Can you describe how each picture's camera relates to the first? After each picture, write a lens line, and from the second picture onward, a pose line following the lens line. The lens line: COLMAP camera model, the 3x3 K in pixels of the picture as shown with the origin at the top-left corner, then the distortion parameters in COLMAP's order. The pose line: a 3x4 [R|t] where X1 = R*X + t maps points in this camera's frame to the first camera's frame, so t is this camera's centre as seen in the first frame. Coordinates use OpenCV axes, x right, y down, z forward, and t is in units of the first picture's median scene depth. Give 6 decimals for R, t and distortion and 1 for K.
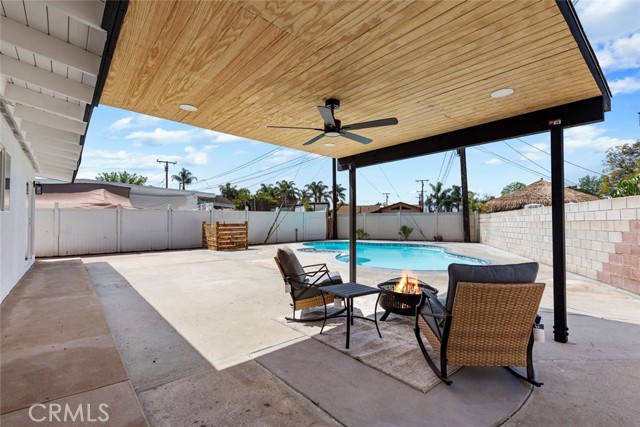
lens RADIAL K [[301.5, 0, 324.4], [0, 301.5, 214.5], [0, 0, 1]] dist [-0.002715, -0.000144]
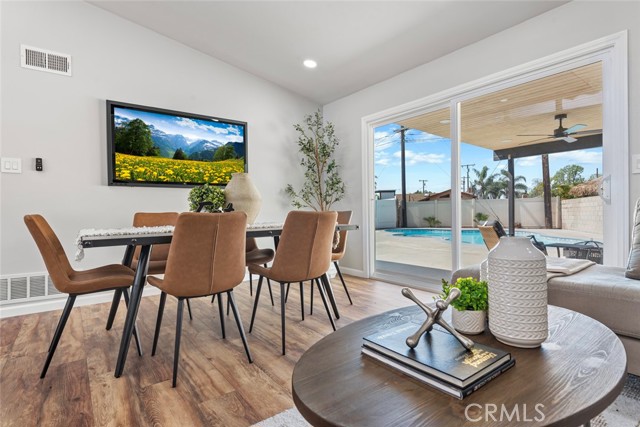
lens RADIAL K [[338.0, 0, 317.7], [0, 338.0, 213.7], [0, 0, 1]] dist [0.012761, -0.000655]
pose [[0.997823, -0.011279, -0.064984, -0.176886], [0.012832, 0.999641, 0.023524, 0.007763], [0.064695, -0.024306, 0.997609, -0.122462]]
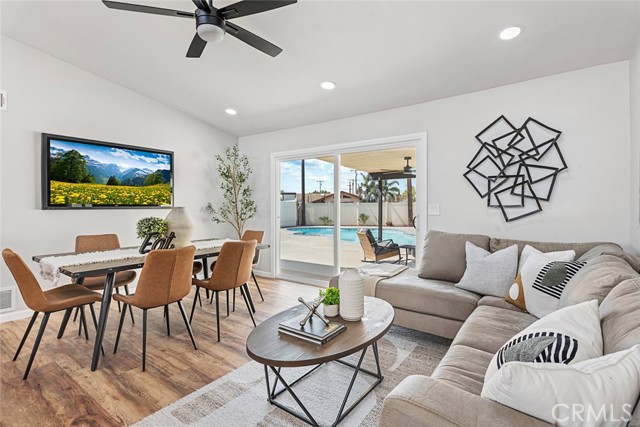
lens RADIAL K [[316.3, 0, 320.8], [0, 316.3, 208.6], [0, 0, 1]] dist [0.004785, 0.000131]
pose [[0.971330, 0.001626, 0.237729, -0.184843], [-0.007556, 0.999682, 0.024039, -0.011214], [-0.237615, -0.025146, 0.971034, -0.170933]]
